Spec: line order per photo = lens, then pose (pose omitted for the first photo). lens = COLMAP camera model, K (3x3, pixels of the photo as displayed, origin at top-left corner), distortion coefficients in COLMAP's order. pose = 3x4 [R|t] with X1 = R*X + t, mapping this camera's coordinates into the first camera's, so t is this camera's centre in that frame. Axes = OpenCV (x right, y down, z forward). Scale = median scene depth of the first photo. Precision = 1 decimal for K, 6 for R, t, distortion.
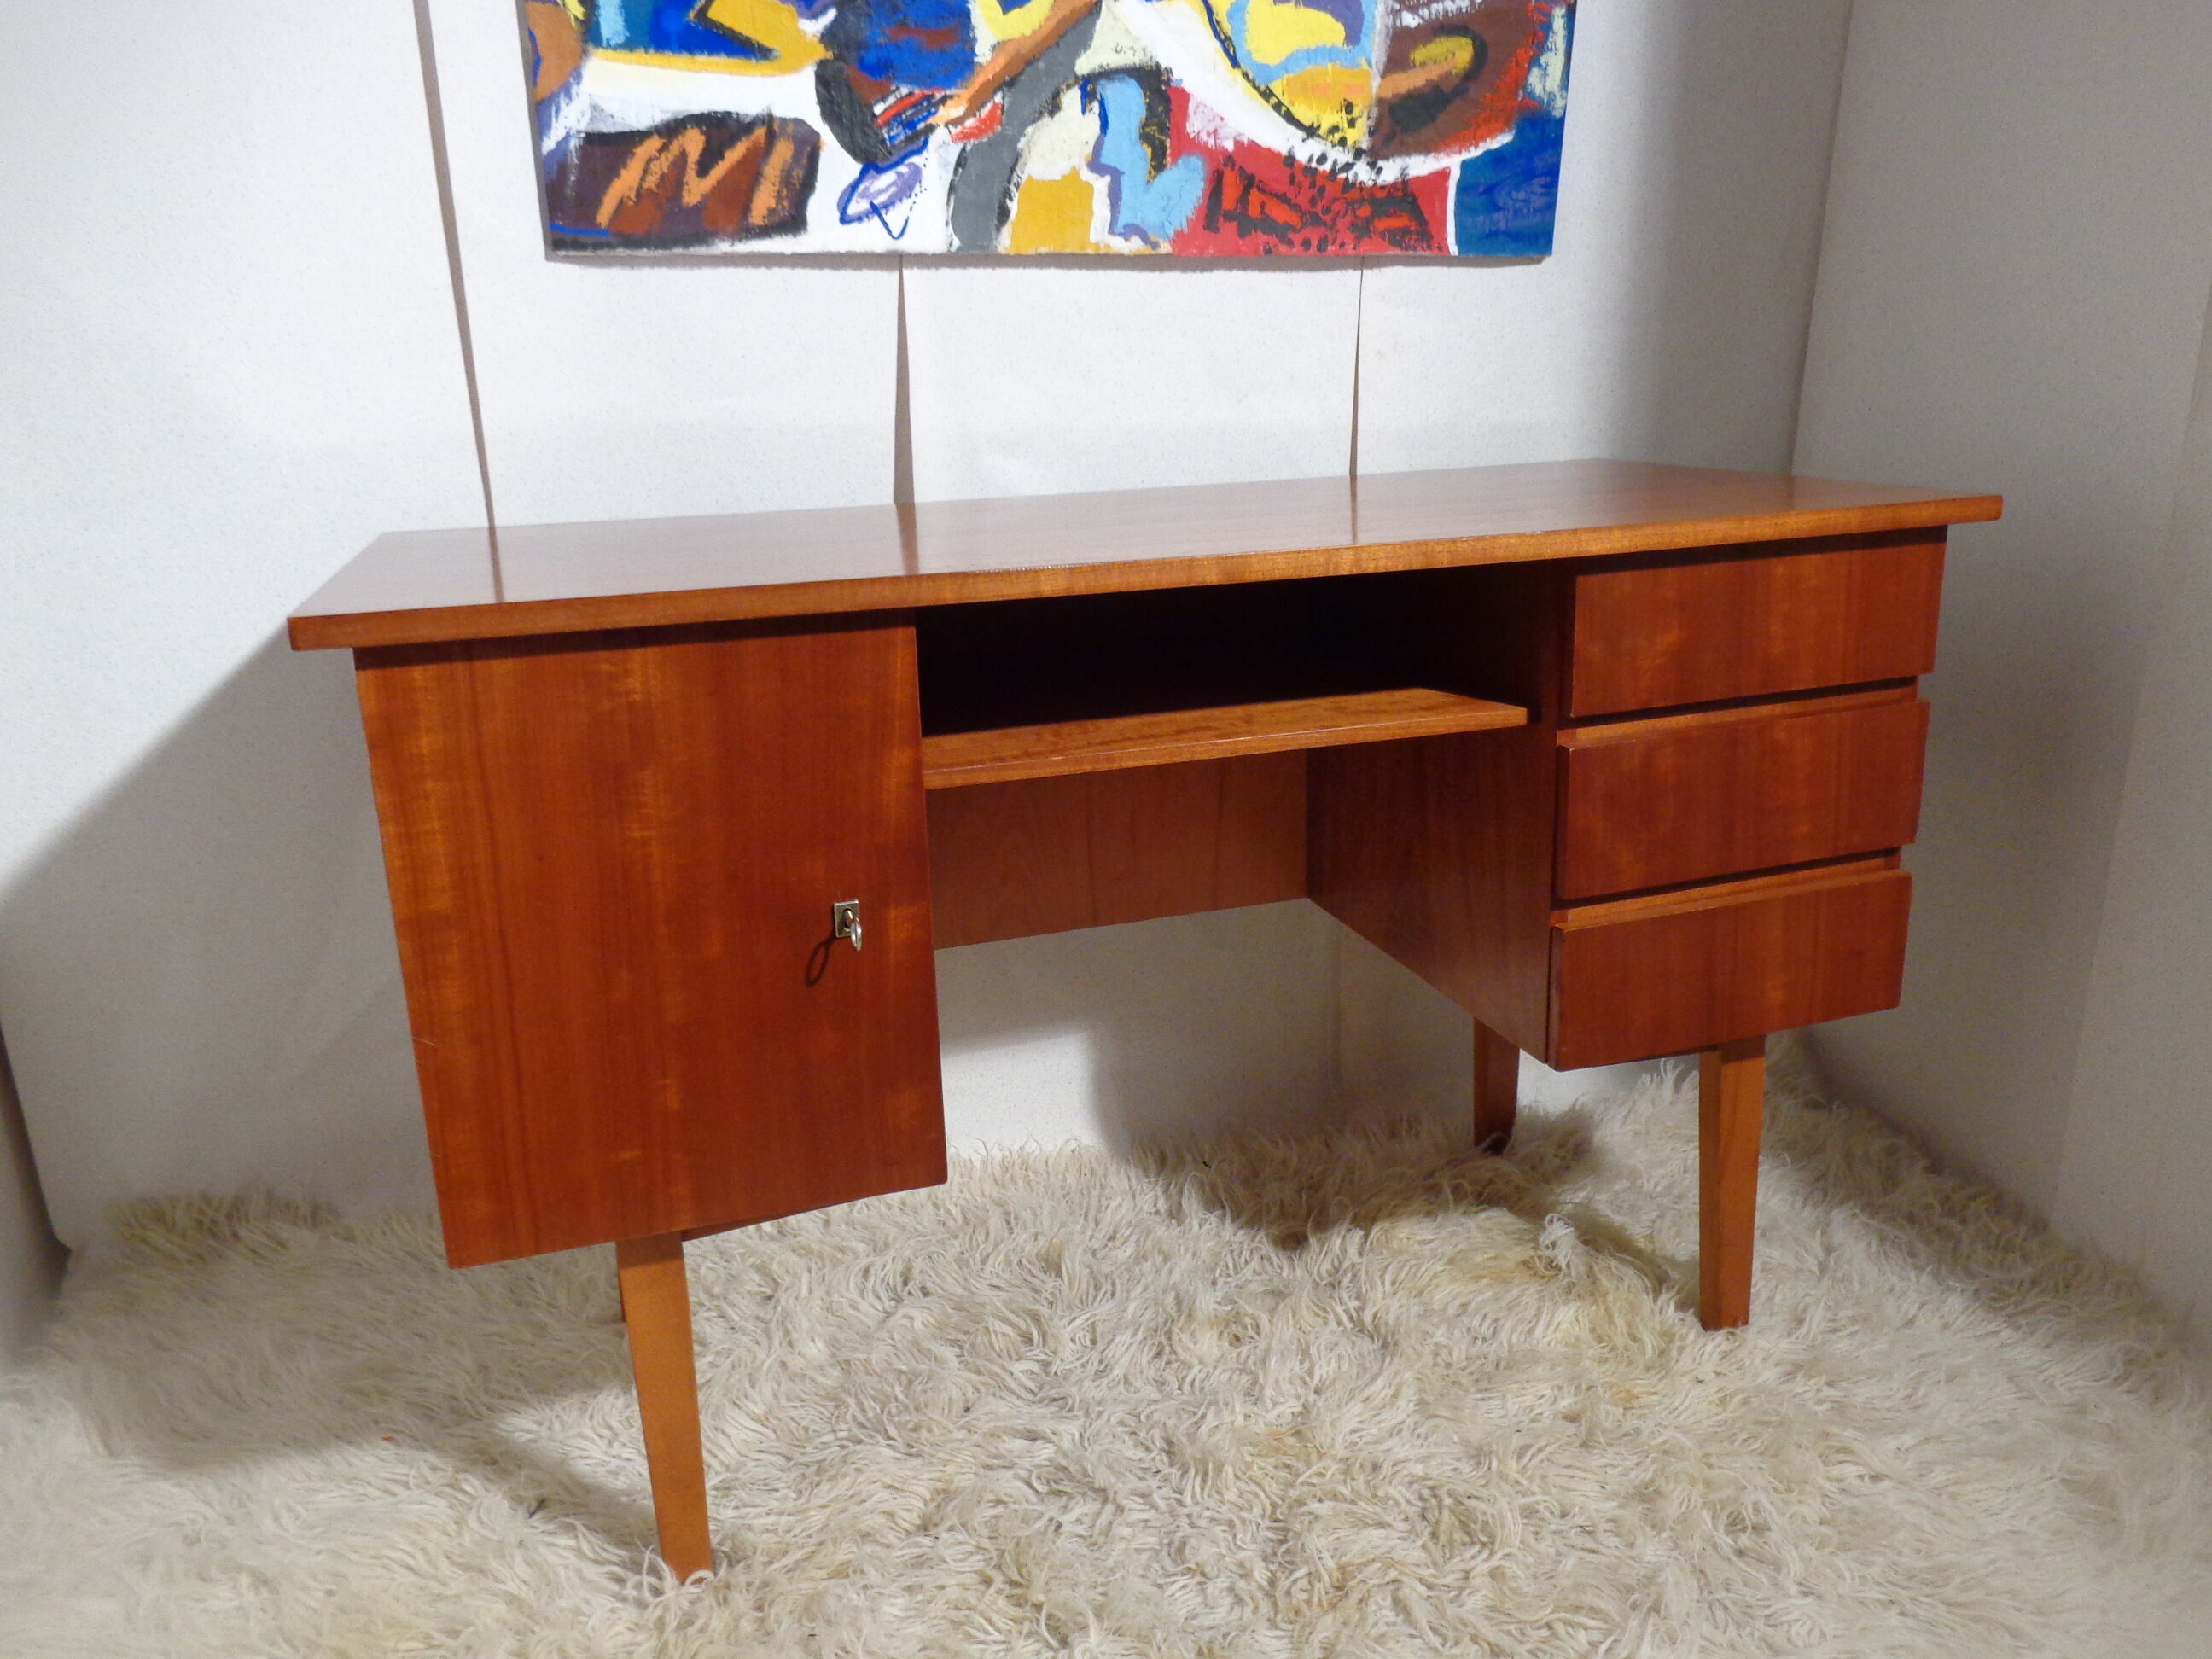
lens RADIAL K [[1650.0, 0, 1097.7], [0, 1650.0, 828.0], [0, 0, 1]] dist [-0.001935, 0.001256]
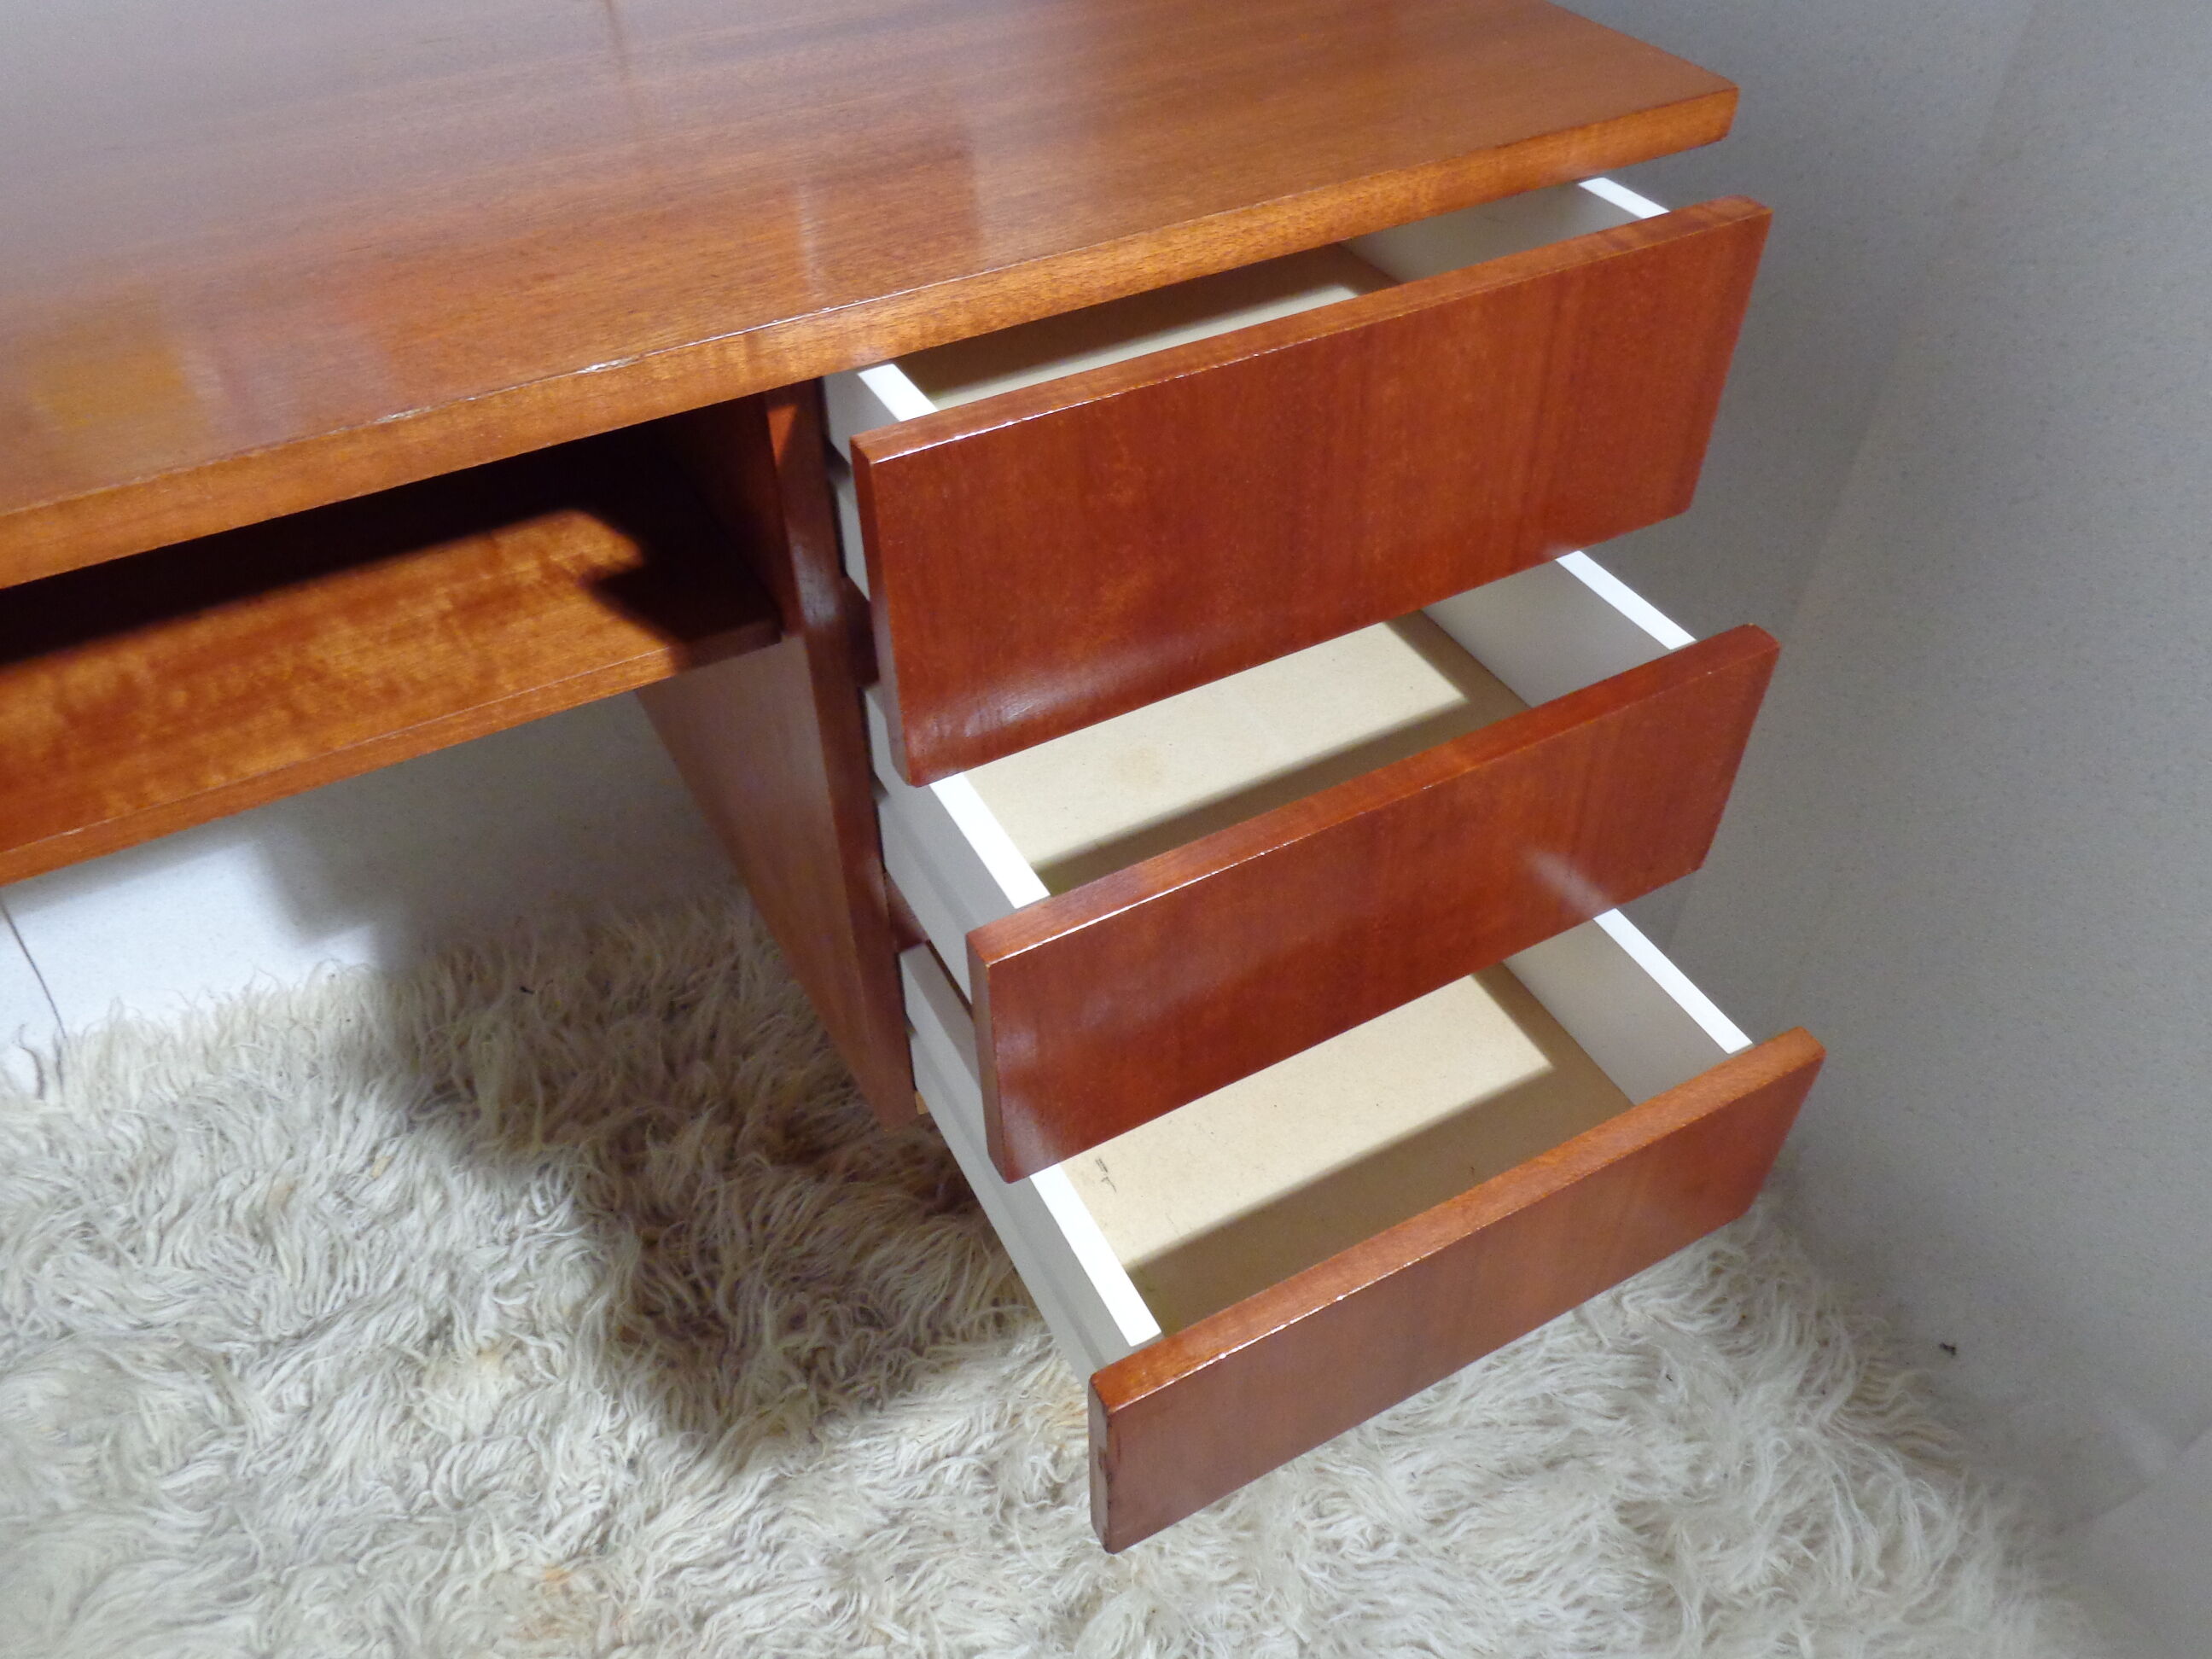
lens RADIAL K [[1653.5, 0, 1106.8], [0, 1653.5, 819.9], [0, 0, 1]] dist [-0.005387, 0.000259]
pose [[0.977567, -0.116918, 0.175194, 0.222307], [0.025137, 0.890601, 0.454091, -0.193911], [-0.209119, -0.439500, 0.873561, 0.445126]]
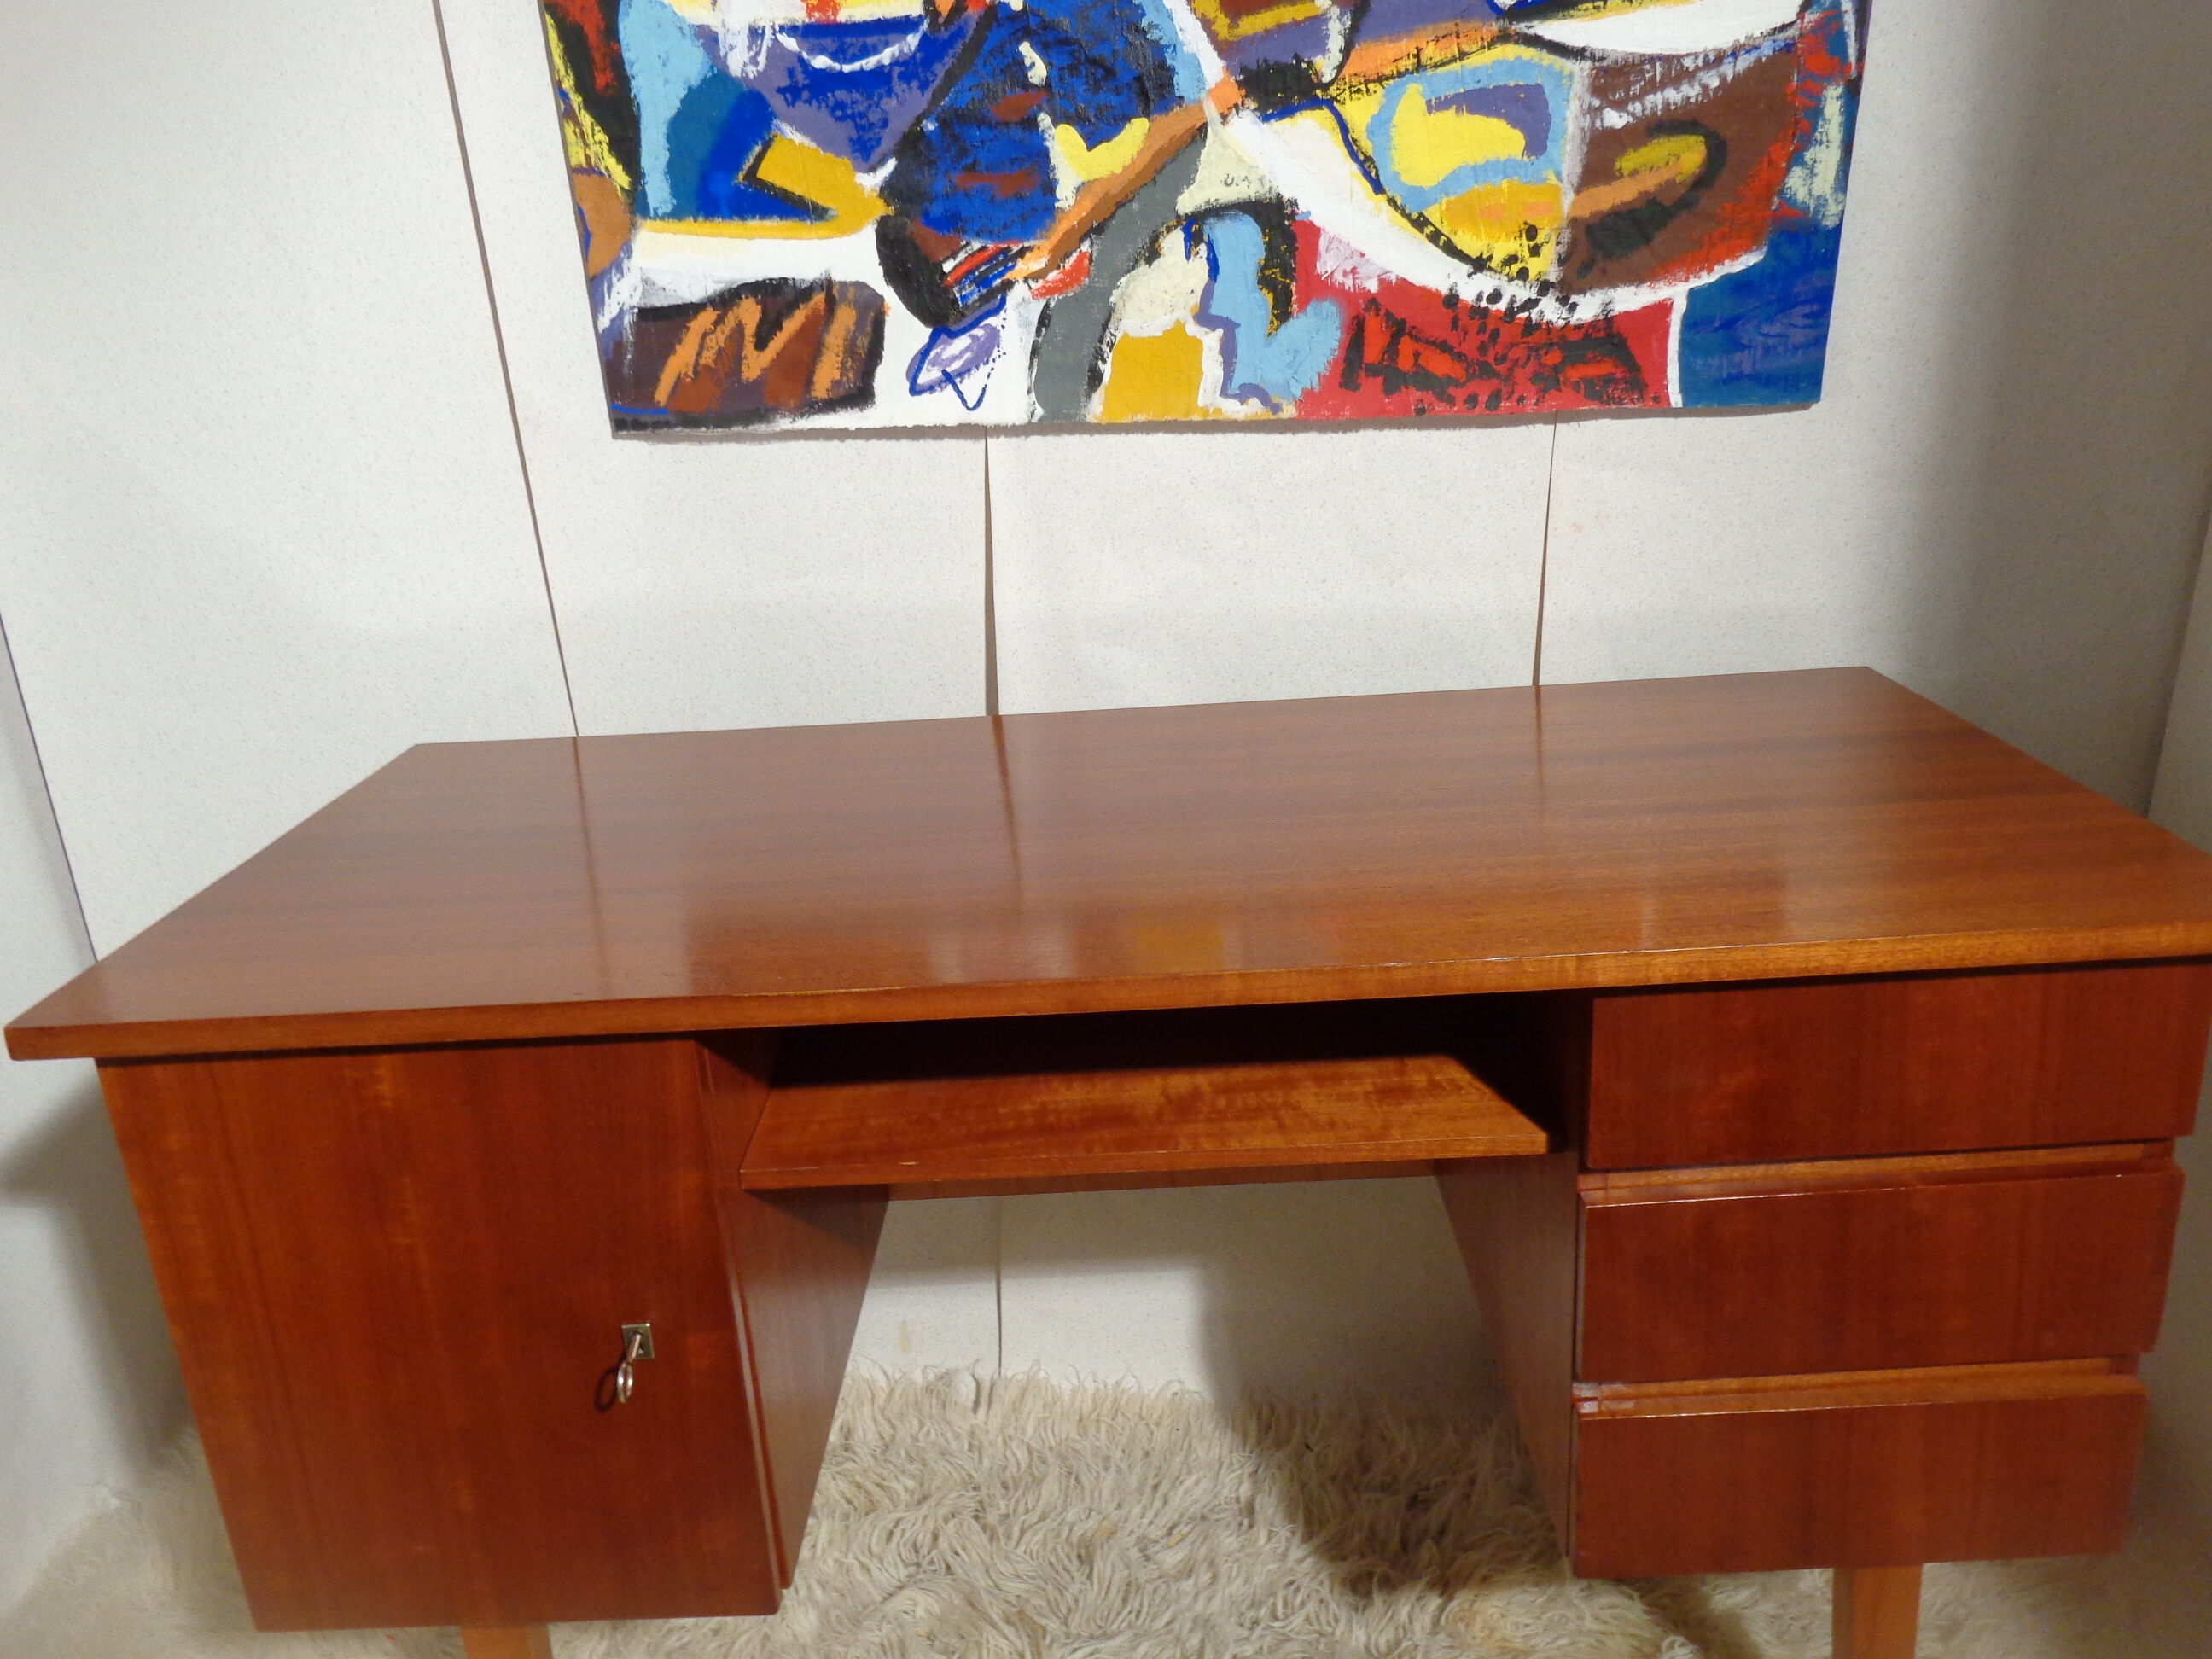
lens RADIAL K [[1653.5, 0, 1106.8], [0, 1653.5, 819.9], [0, 0, 1]] dist [-0.005387, 0.000259]
pose [[0.950655, 0.080227, -0.299699, 0.233702], [-0.060924, 0.995453, 0.073220, -0.215116], [0.304210, -0.051348, 0.951220, 0.180333]]
